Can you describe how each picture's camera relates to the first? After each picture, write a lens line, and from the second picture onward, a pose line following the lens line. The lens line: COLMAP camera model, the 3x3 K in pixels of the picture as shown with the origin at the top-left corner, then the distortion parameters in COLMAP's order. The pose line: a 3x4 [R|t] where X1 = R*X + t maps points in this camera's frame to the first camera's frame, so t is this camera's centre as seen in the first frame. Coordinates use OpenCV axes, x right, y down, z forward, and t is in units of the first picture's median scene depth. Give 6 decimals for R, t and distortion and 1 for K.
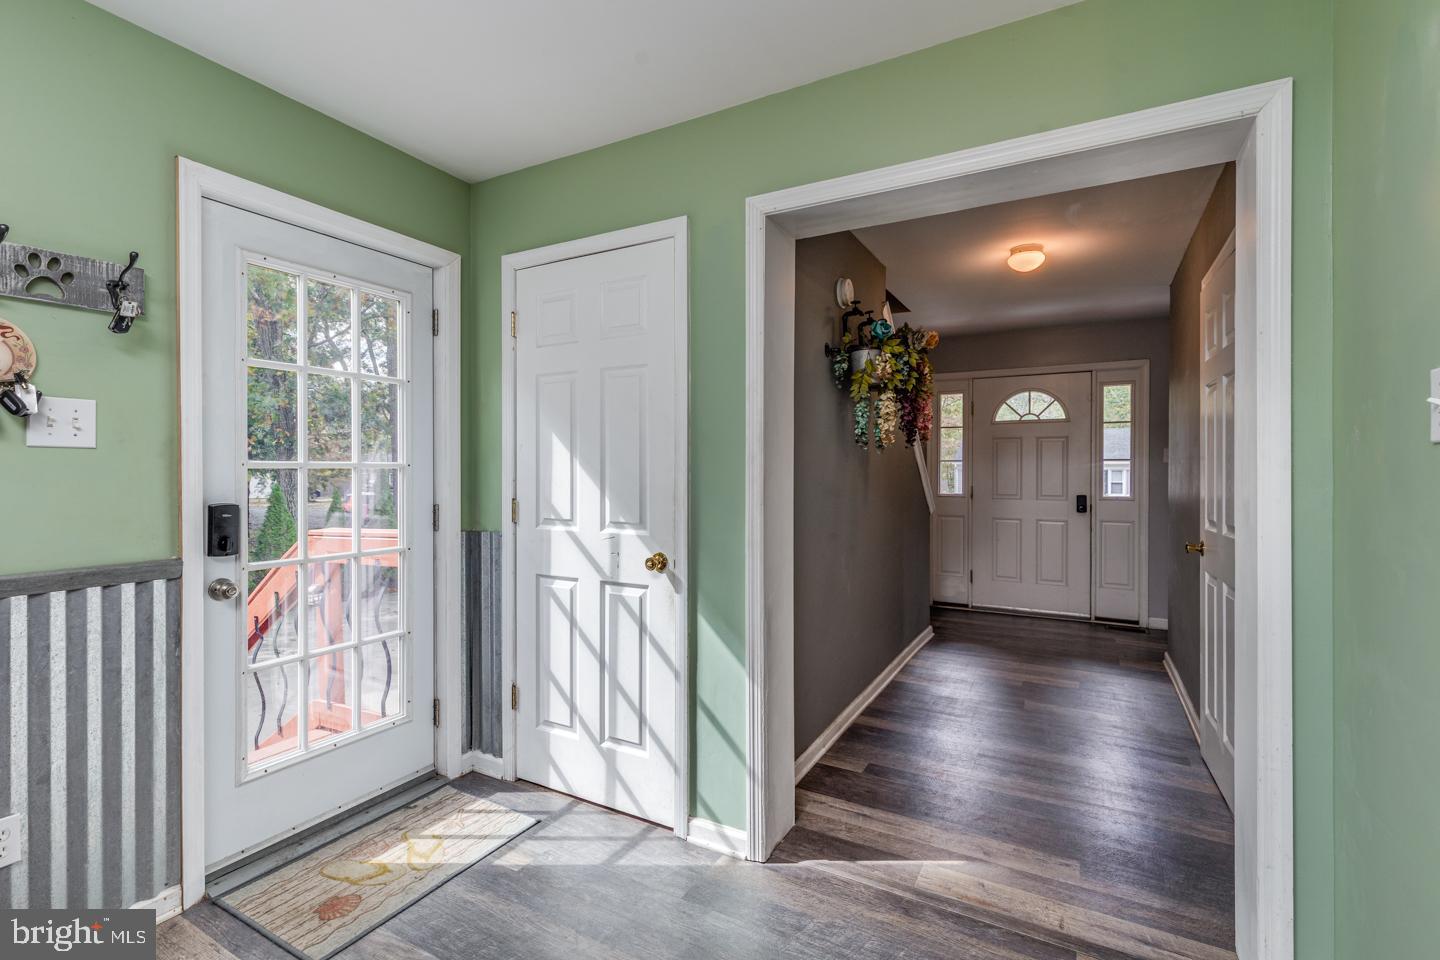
lens RADIAL K [[657.9, 0, 716.9], [0, 657.9, 474.8], [0, 0, 1]] dist [-0.003233, -0.000377]
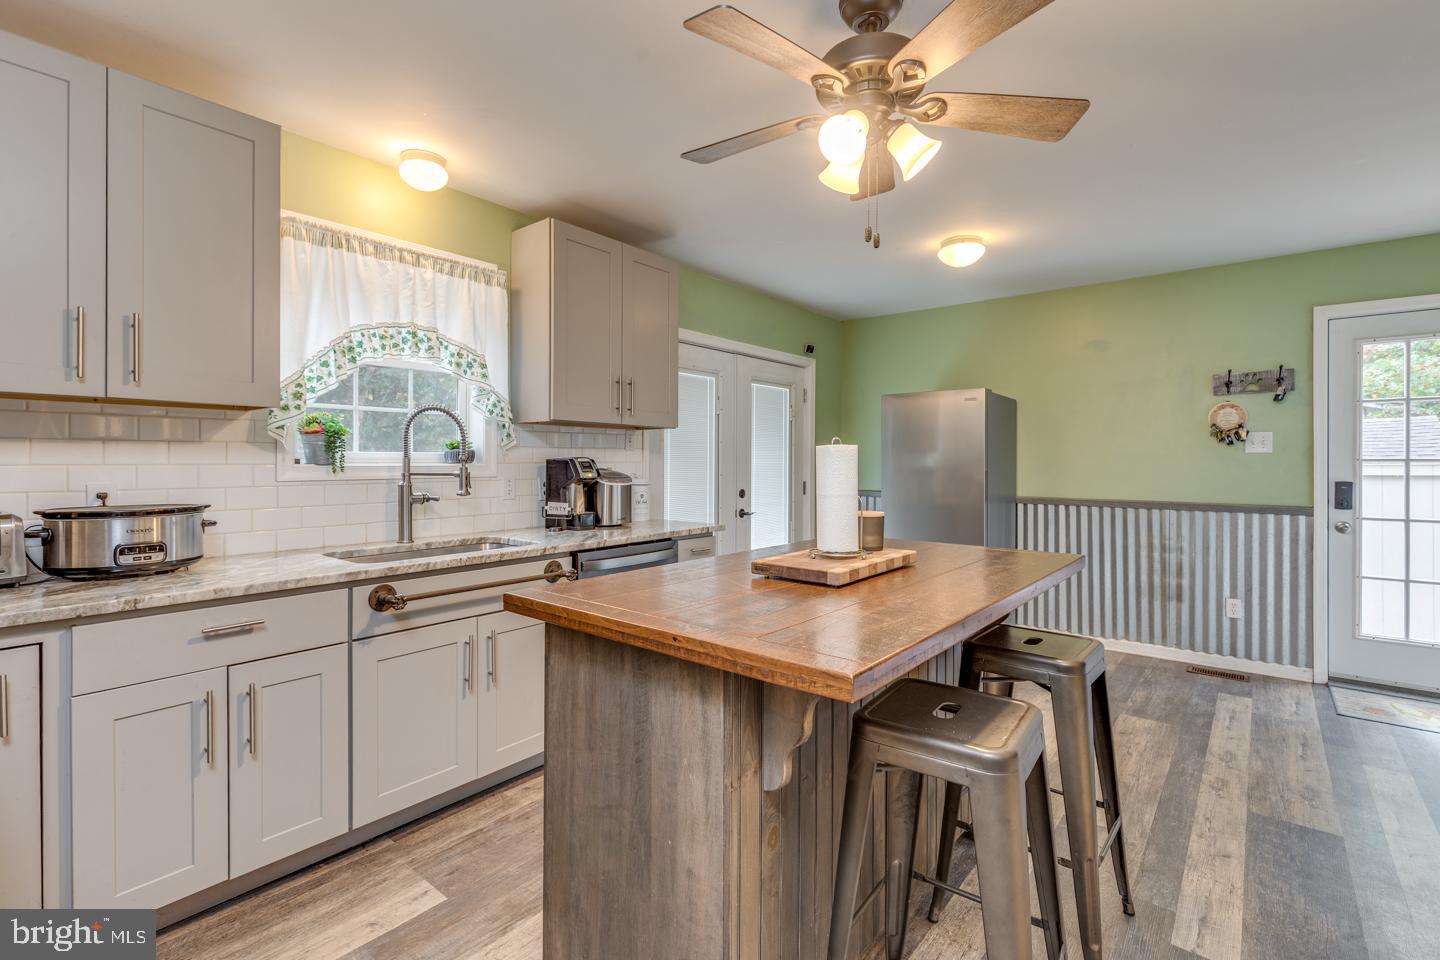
lens RADIAL K [[657.9, 0, 718.8], [0, 657.9, 468.0], [0, 0, 1]] dist [-0.003233, -0.000377]
pose [[-0.176749, 0.003993, -0.984248, 0.898638], [-0.006490, 0.999965, 0.005222, 0.007147], [0.984234, 0.007311, -0.176717, -0.265557]]
